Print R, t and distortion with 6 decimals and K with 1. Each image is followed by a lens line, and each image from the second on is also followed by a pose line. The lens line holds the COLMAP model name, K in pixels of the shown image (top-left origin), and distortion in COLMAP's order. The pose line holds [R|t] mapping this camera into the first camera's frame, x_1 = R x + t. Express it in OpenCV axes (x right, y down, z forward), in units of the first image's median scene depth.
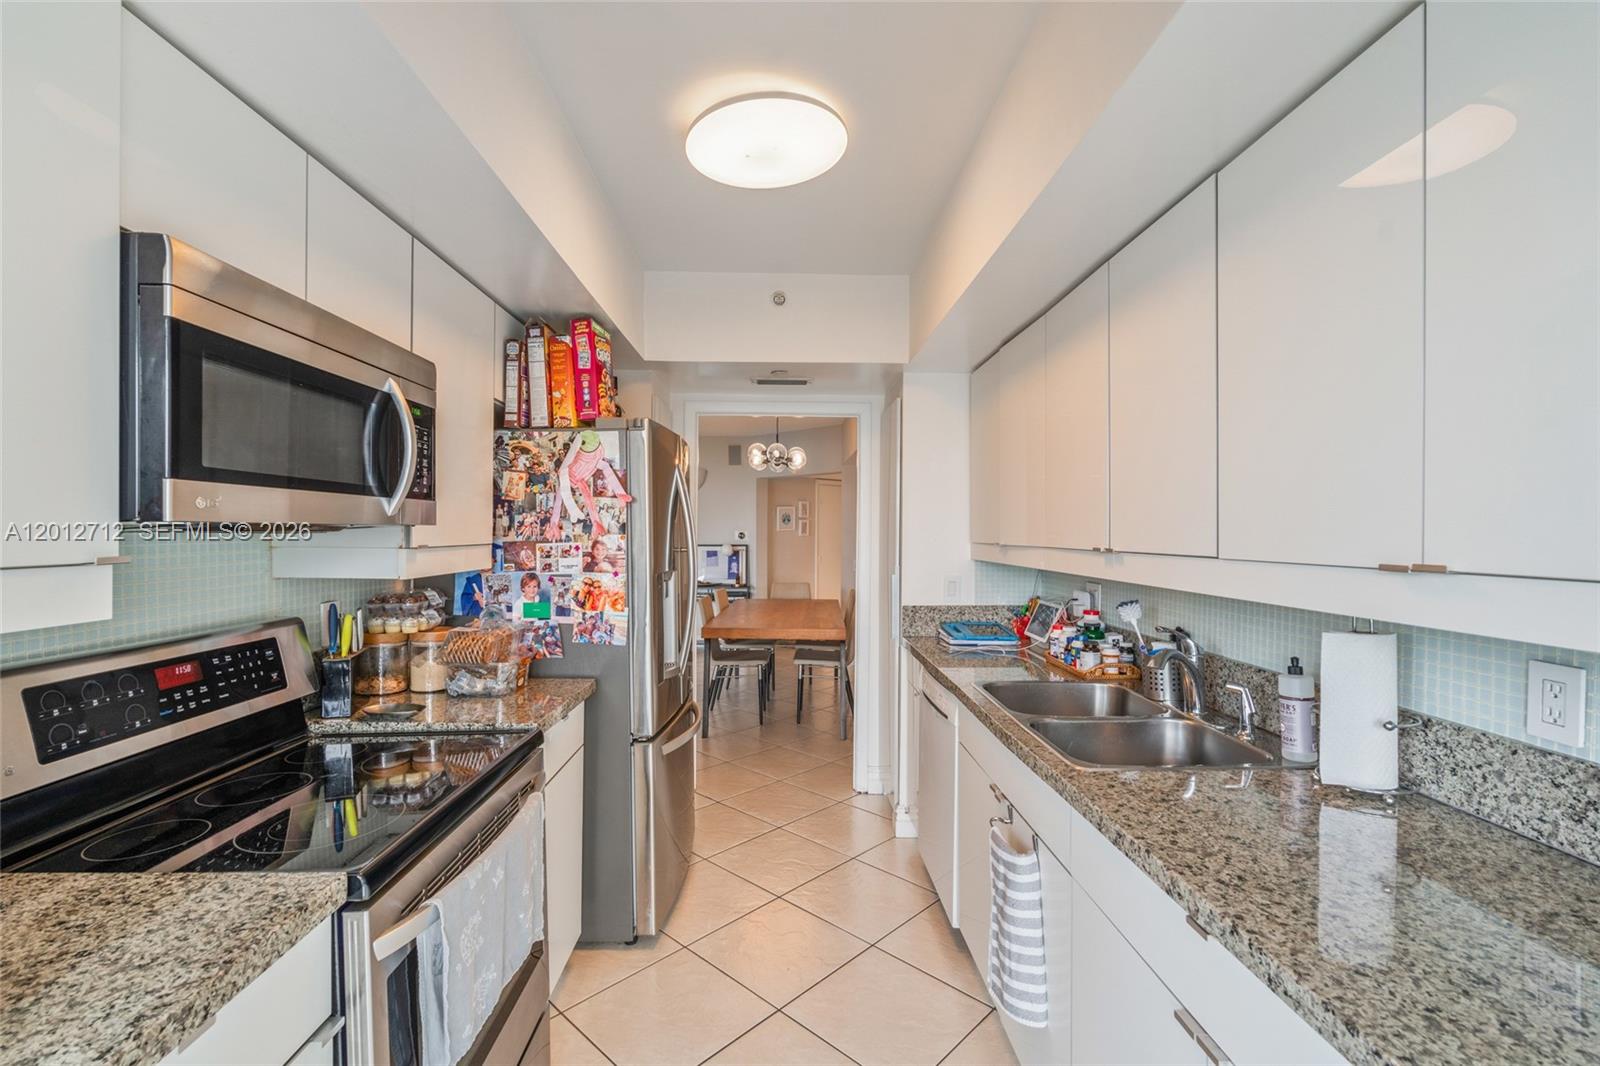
lens RADIAL K [[700.7, 0, 798.3], [0, 700.7, 527.1], [0, 0, 1]] dist [-0.003569, -0.000367]
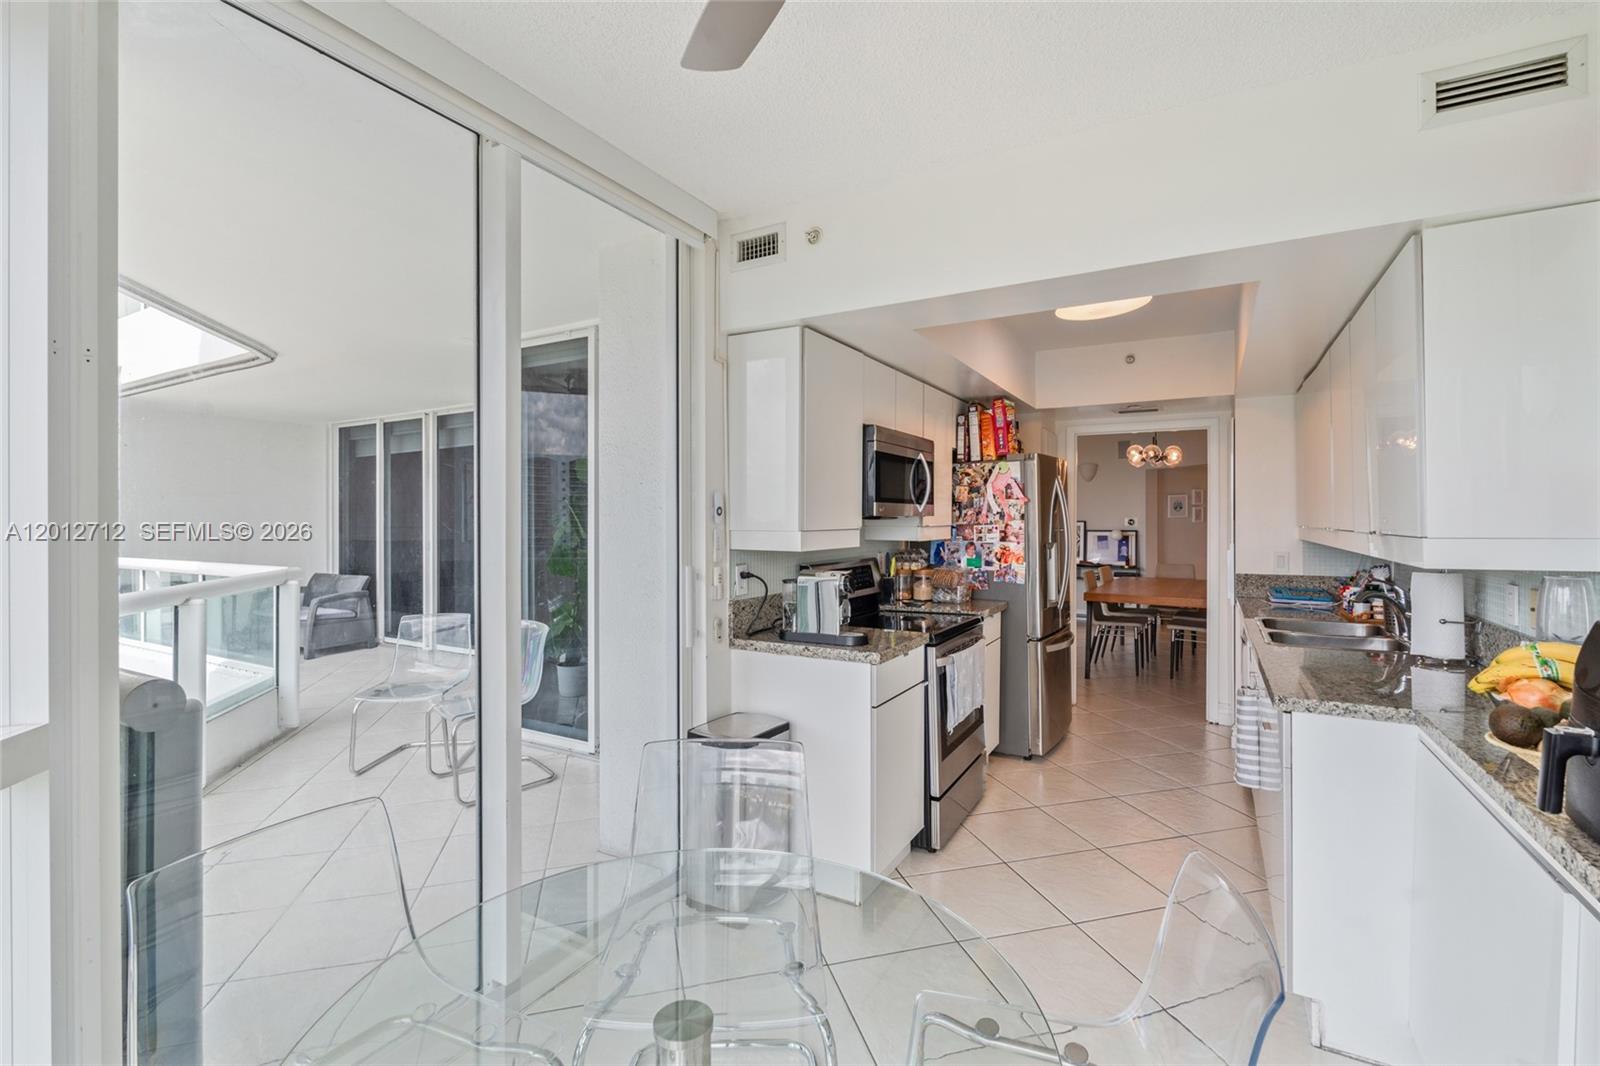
lens RADIAL K [[700.7, 0, 798.3], [0, 700.7, 527.1], [0, 0, 1]] dist [-0.003569, -0.000367]
pose [[0.850424, 0.001823, -0.526094, 0.192339], [0.007547, 0.999849, 0.015665, -0.004192], [0.526043, -0.017293, 0.850282, -0.777072]]
